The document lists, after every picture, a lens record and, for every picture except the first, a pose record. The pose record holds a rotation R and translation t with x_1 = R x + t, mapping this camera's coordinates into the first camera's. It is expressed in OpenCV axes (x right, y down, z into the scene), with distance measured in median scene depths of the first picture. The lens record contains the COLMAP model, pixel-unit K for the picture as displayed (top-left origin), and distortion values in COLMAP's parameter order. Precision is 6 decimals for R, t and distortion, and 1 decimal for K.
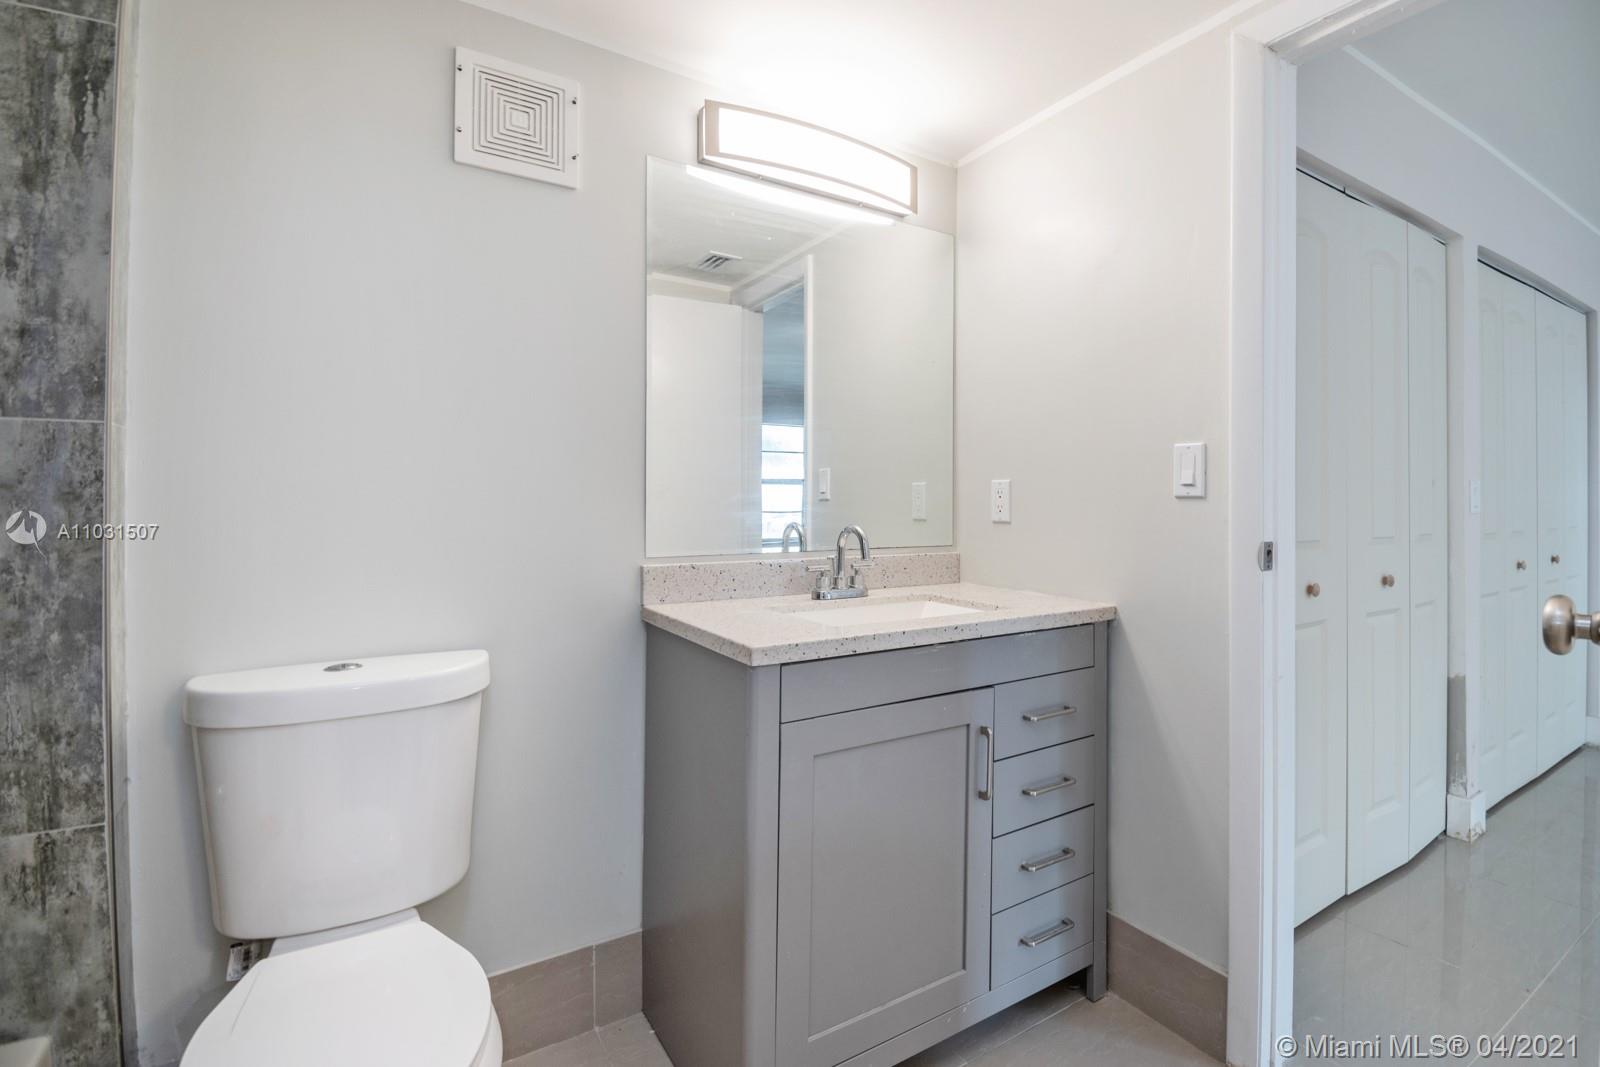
lens RADIAL K [[719.0, 0, 809.9], [0, 719.0, 531.9], [0, 0, 1]] dist [-0.000797, -0.018666]
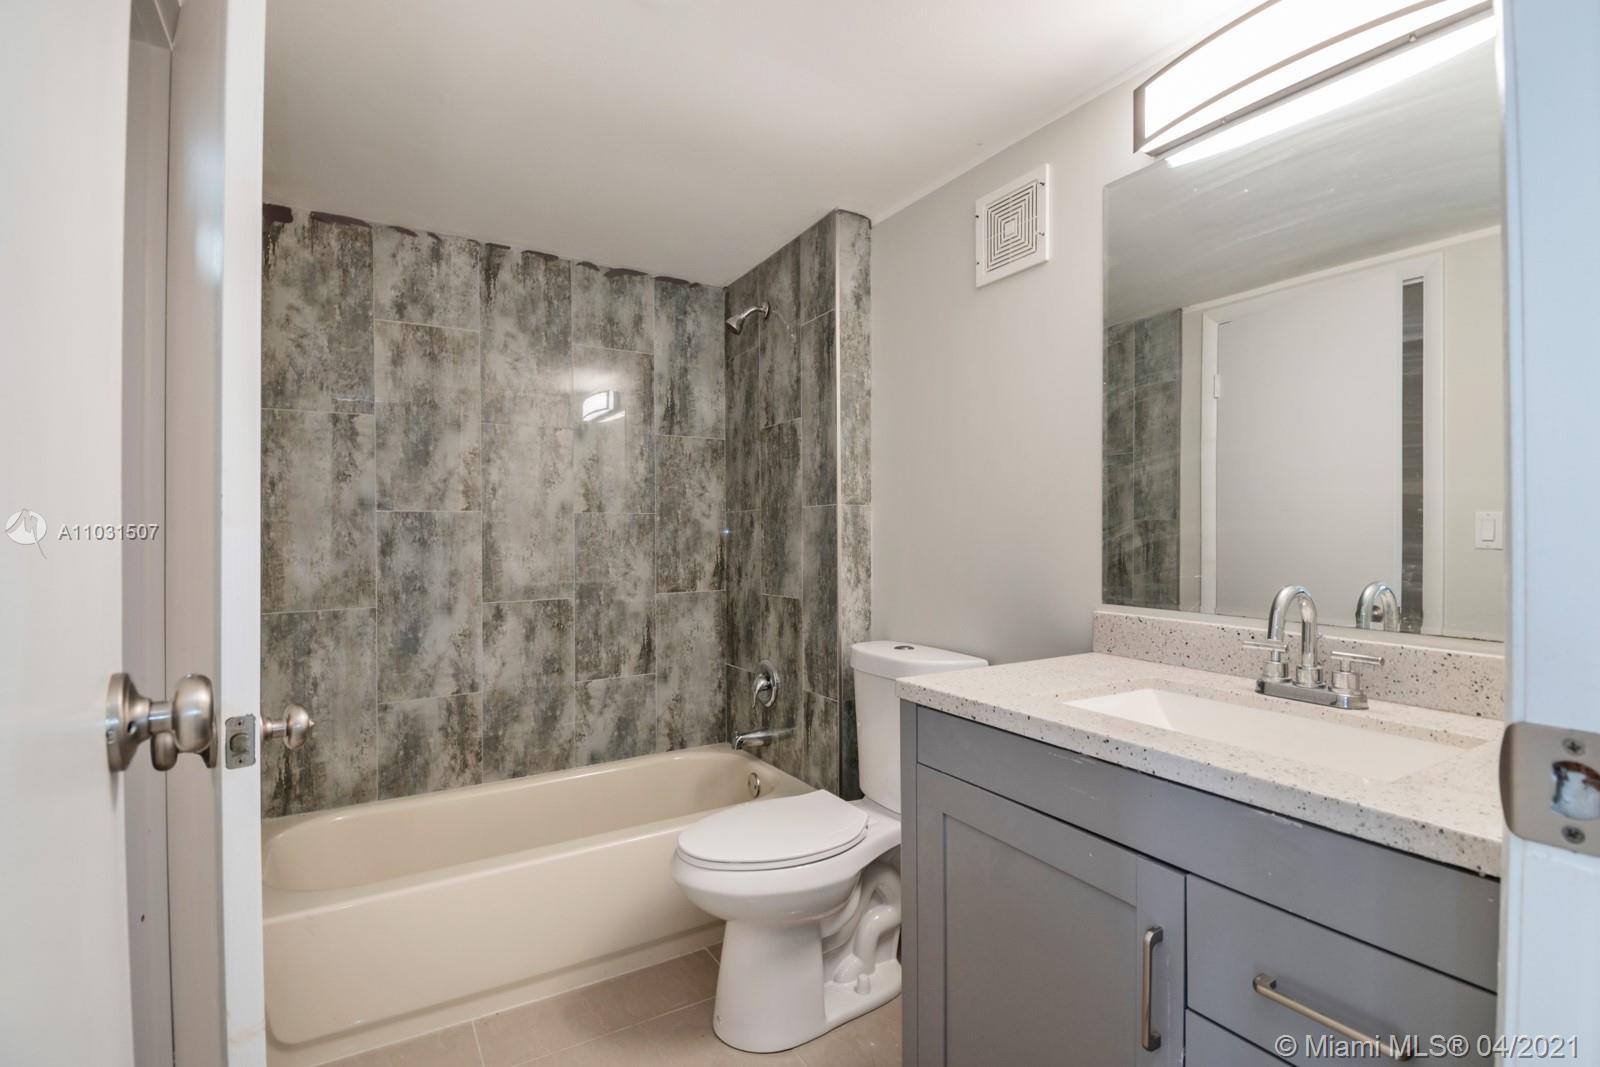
lens RADIAL K [[742.8, 0, 799.5], [0, 742.8, 529.7], [0, 0, 1]] dist [0.043896, -0.035242]
pose [[-0.015075, -0.004870, -0.999875, 0.896406], [-0.031399, 0.999497, -0.004395, -0.052115], [0.999393, 0.031329, -0.015220, 0.703970]]
